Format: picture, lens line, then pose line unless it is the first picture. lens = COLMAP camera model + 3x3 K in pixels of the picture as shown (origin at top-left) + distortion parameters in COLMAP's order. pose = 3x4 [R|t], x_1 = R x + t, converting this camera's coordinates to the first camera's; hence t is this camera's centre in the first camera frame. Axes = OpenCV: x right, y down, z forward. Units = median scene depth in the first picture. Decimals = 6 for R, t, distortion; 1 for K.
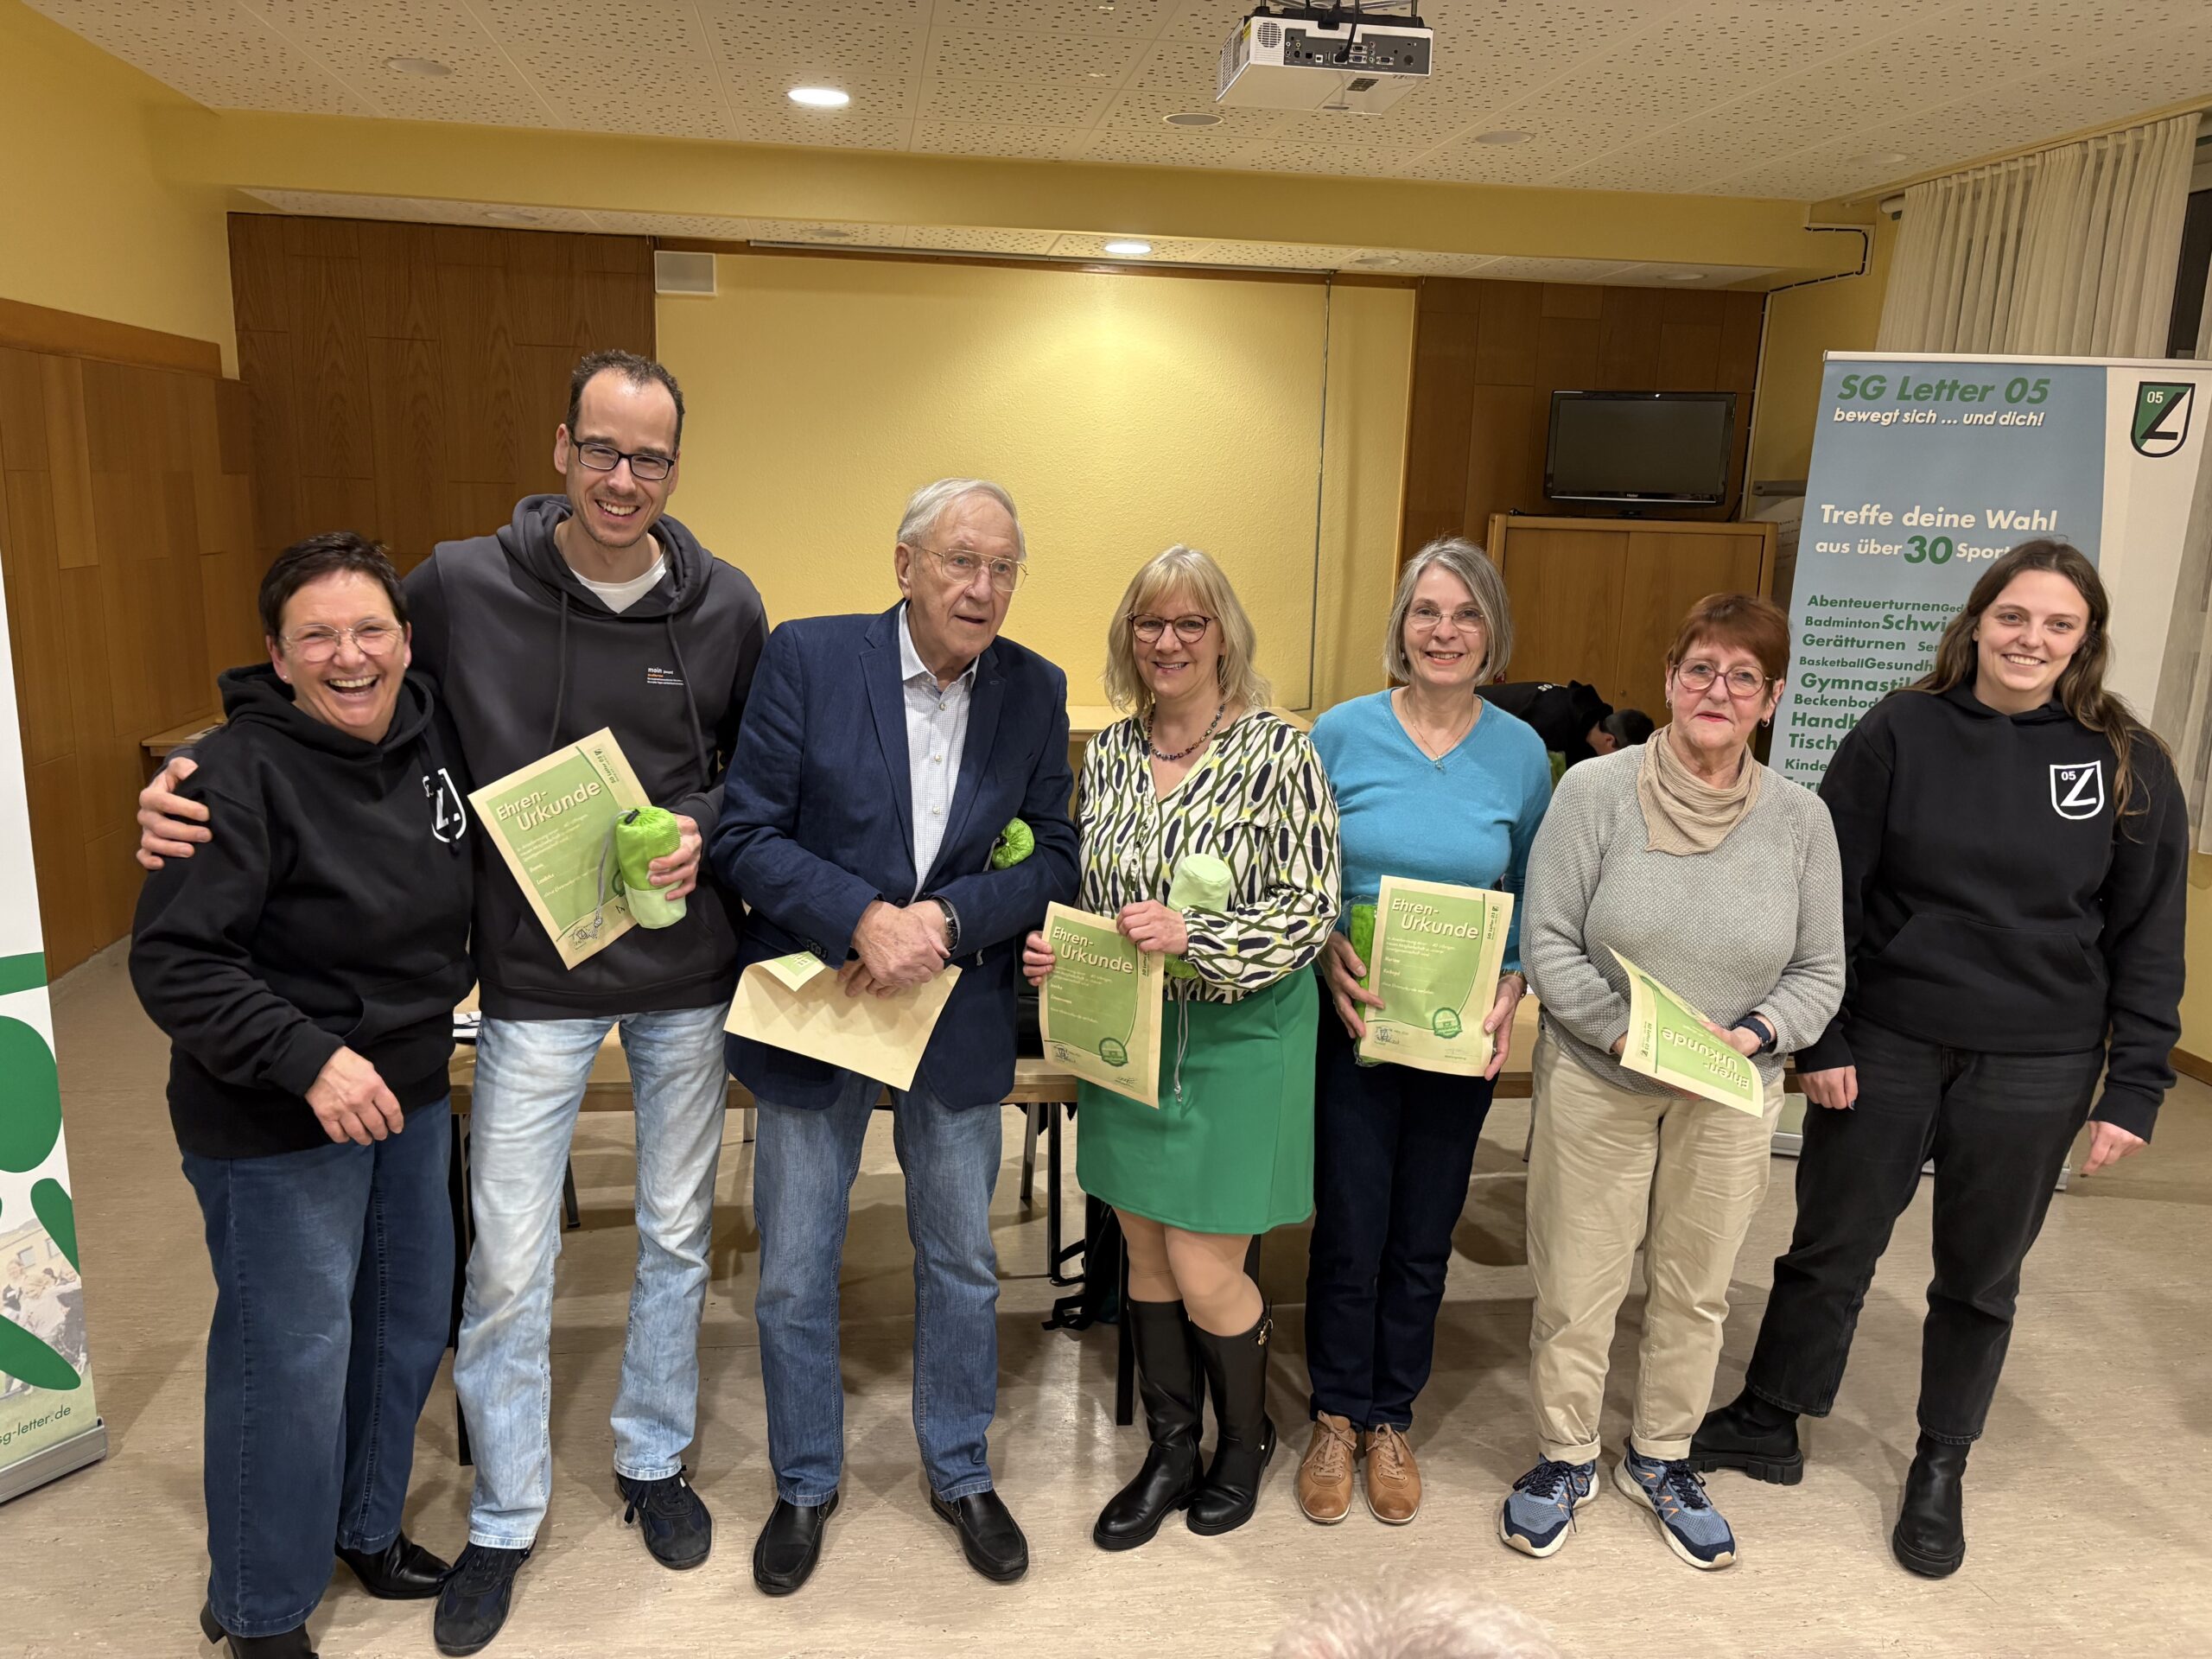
lens RADIAL K [[1676.4, 0, 1099.5], [0, 1676.4, 838.1], [0, 0, 1]] dist [0.066412, -0.075885]
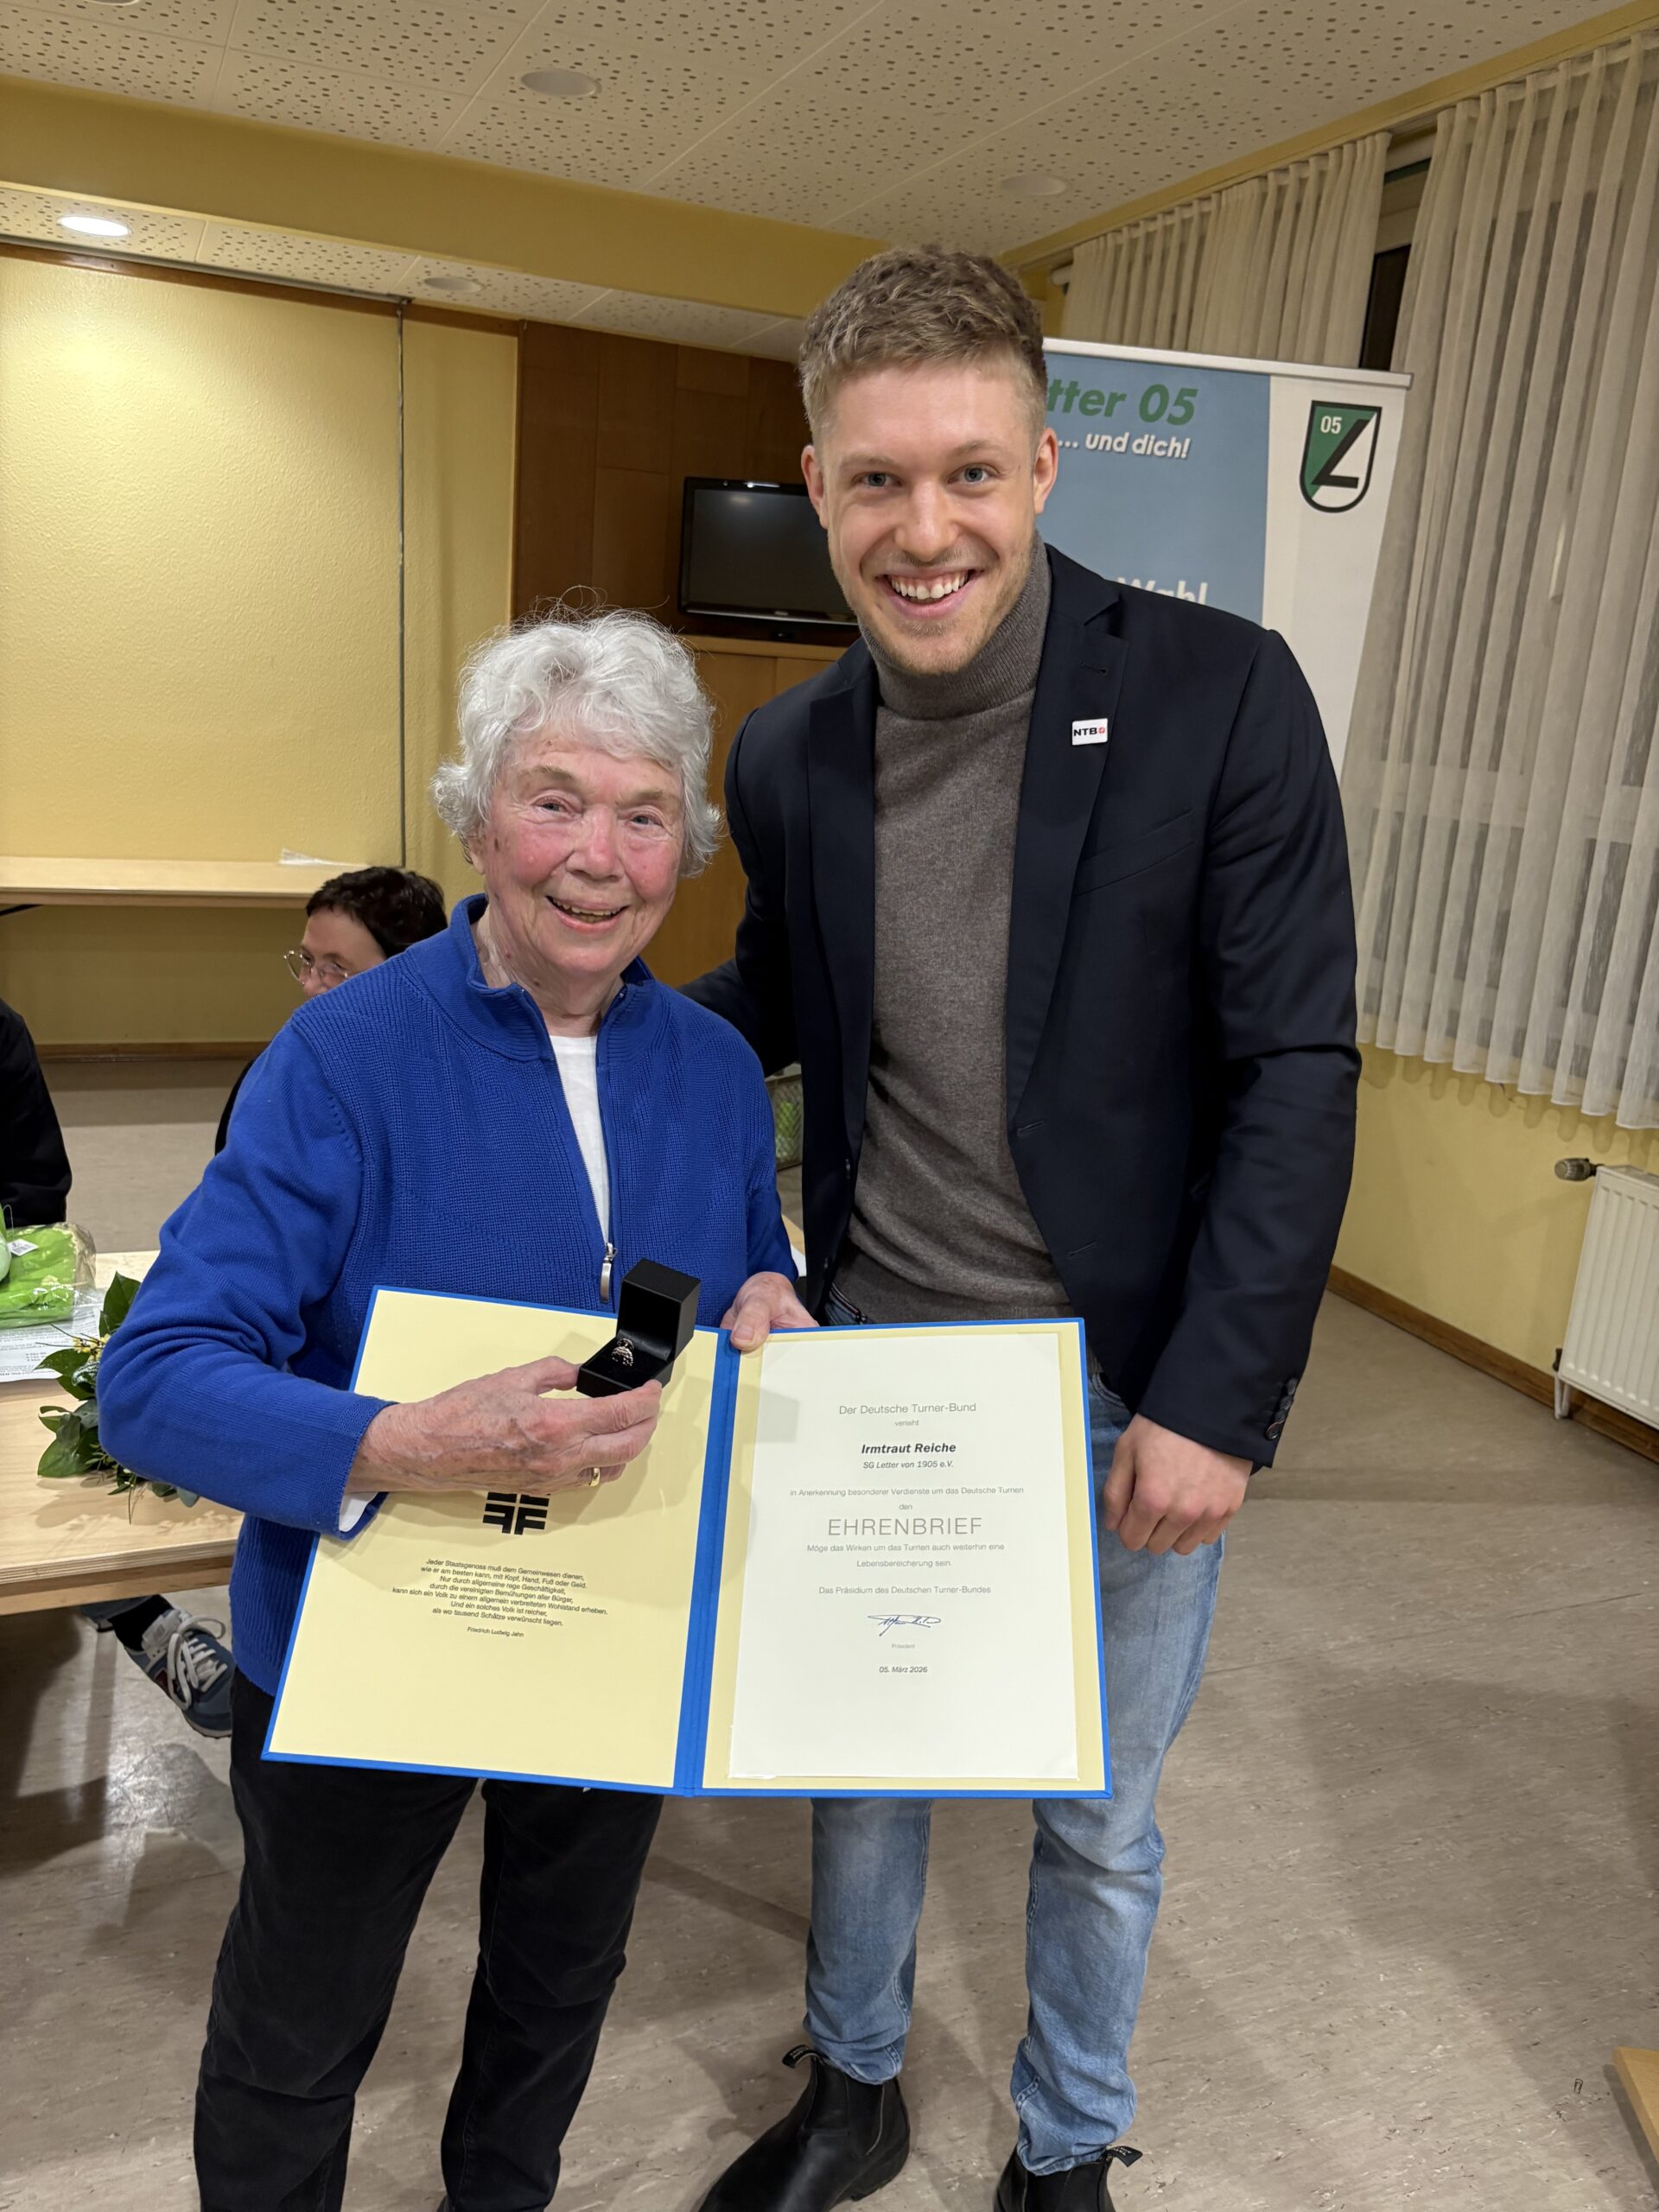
lens RADIAL K [[1680.5, 0, 817.3], [0, 1680.5, 1099.8], [0, 0, 1]] dist [0.058875, -0.070285]
pose [[0.967191, -0.020792, 0.253198, 0.208521], [0.007737, 0.998594, 0.052447, -0.014045], [-0.253933, -0.048768, 0.965992, 0.325307]]
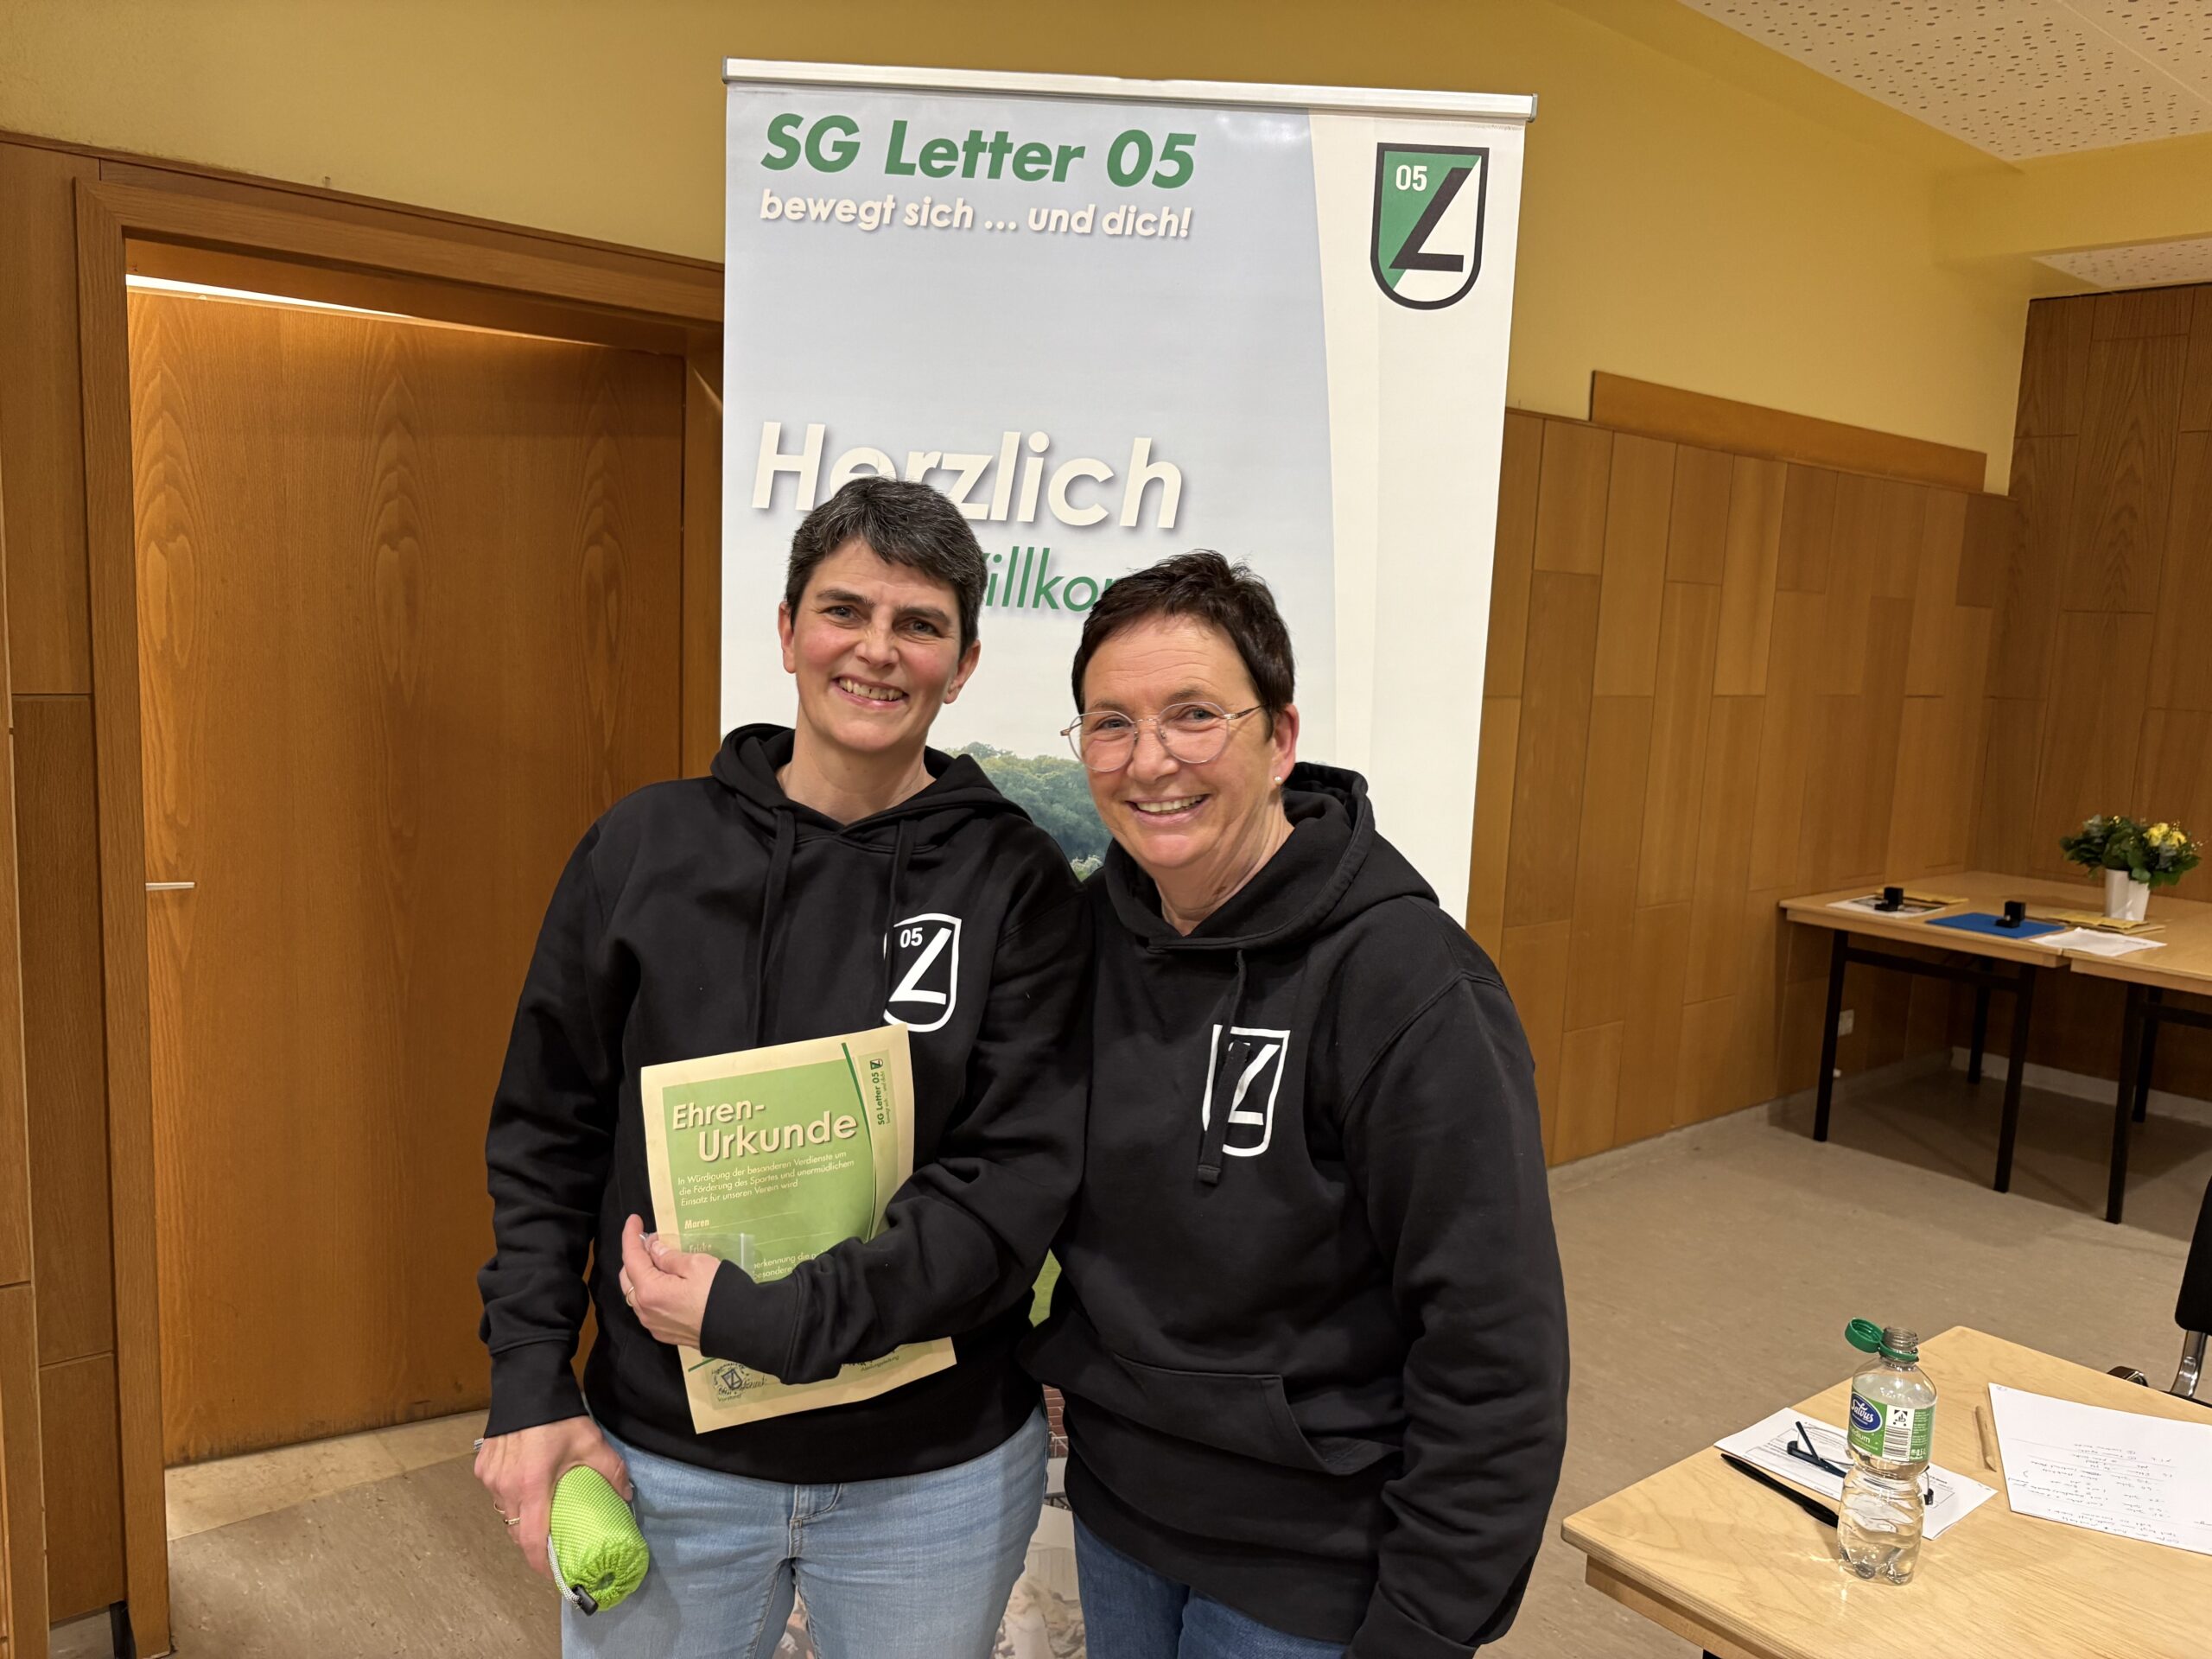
lens RADIAL K [[1690.6, 0, 1095.6], [0, 1690.6, 827.2], [0, 0, 1]] dist [0.022937, -0.010425]
pose [[0.535543, 0.104883, -0.837970, -0.047109], [-0.199454, 0.979895, -0.004823, -0.028619], [0.820617, 0.169719, 0.545695, 0.337390]]
